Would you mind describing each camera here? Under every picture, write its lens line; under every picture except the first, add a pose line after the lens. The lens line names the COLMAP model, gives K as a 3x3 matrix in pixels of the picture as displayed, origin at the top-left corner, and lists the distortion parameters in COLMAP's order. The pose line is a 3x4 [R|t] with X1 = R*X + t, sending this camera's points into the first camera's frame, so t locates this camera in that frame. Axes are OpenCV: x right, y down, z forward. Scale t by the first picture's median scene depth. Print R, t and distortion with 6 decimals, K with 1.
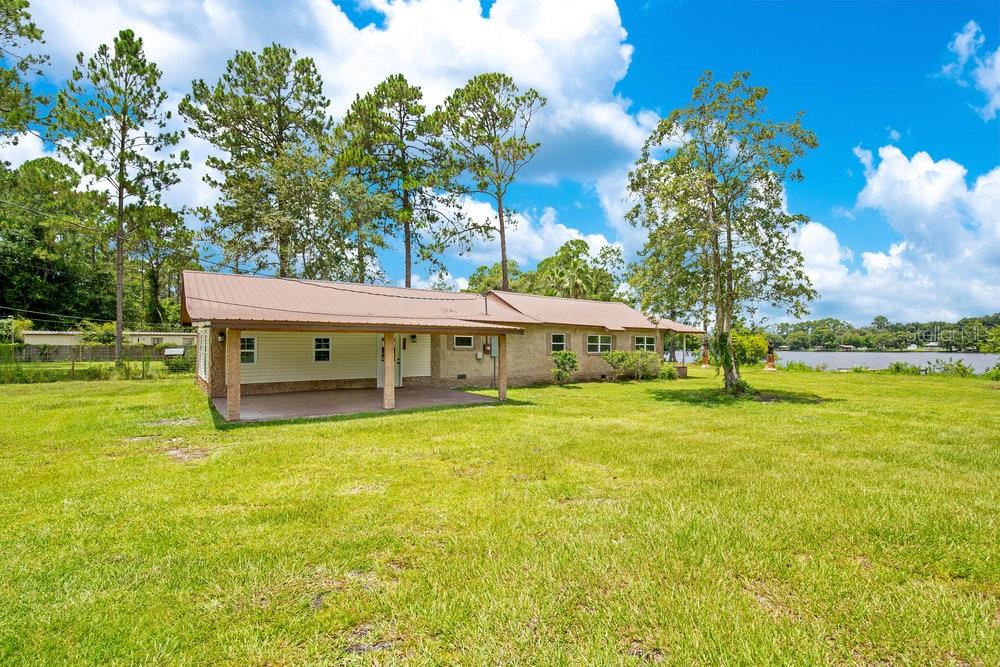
lens RADIAL K [[466.4, 0, 506.8], [0, 466.4, 335.6], [0, 0, 1]] dist [-0.026102, 0.001660]
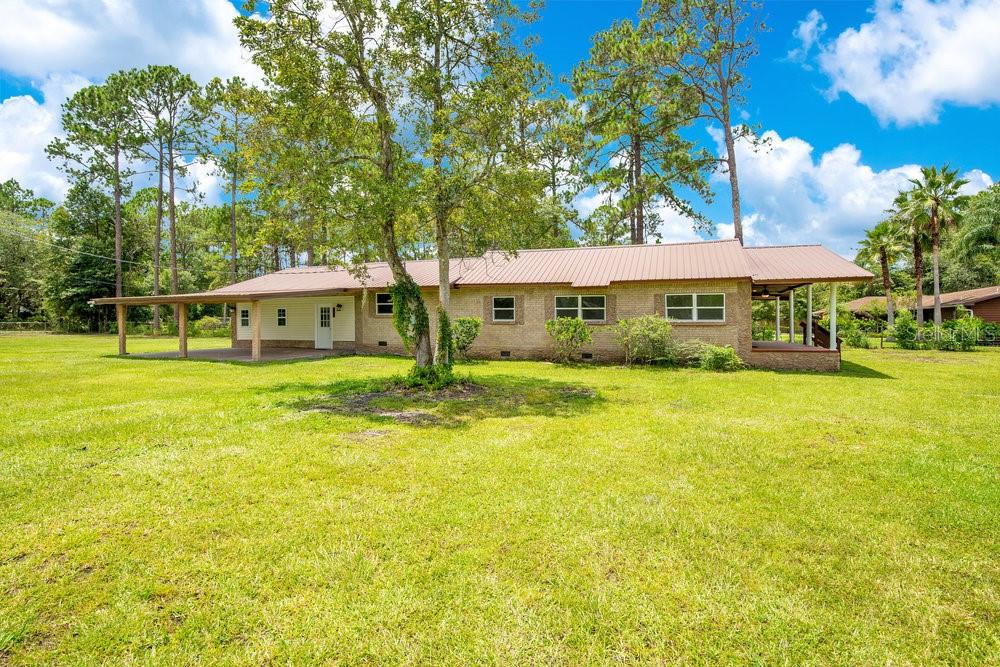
lens RADIAL K [[466.4, 0, 506.8], [0, 466.4, 335.6], [0, 0, 1]] dist [-0.026102, 0.001660]
pose [[0.548530, 0.021732, -0.835848, 0.706019], [0.022060, 0.998938, 0.040449, 0.027581], [0.835840, -0.040626, 0.547468, 0.520068]]
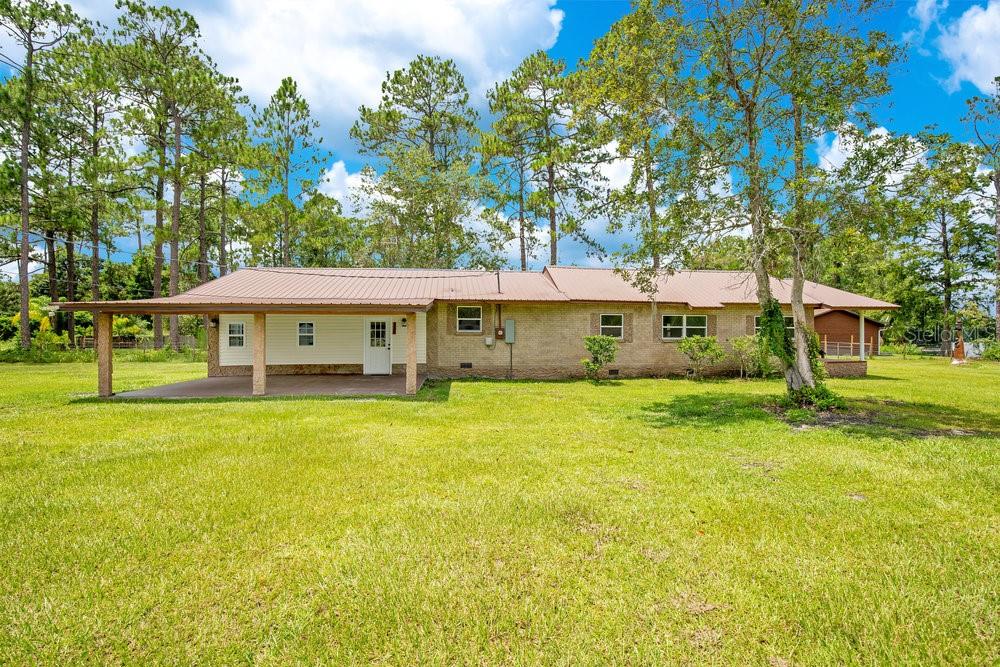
lens RADIAL K [[466.4, 0, 506.8], [0, 466.4, 335.6], [0, 0, 1]] dist [-0.026102, 0.001660]
pose [[0.869402, -0.006615, -0.494062, 0.312099], [0.015591, 0.999780, 0.014050, 0.016489], [0.493860, -0.019918, 0.869313, 0.217030]]
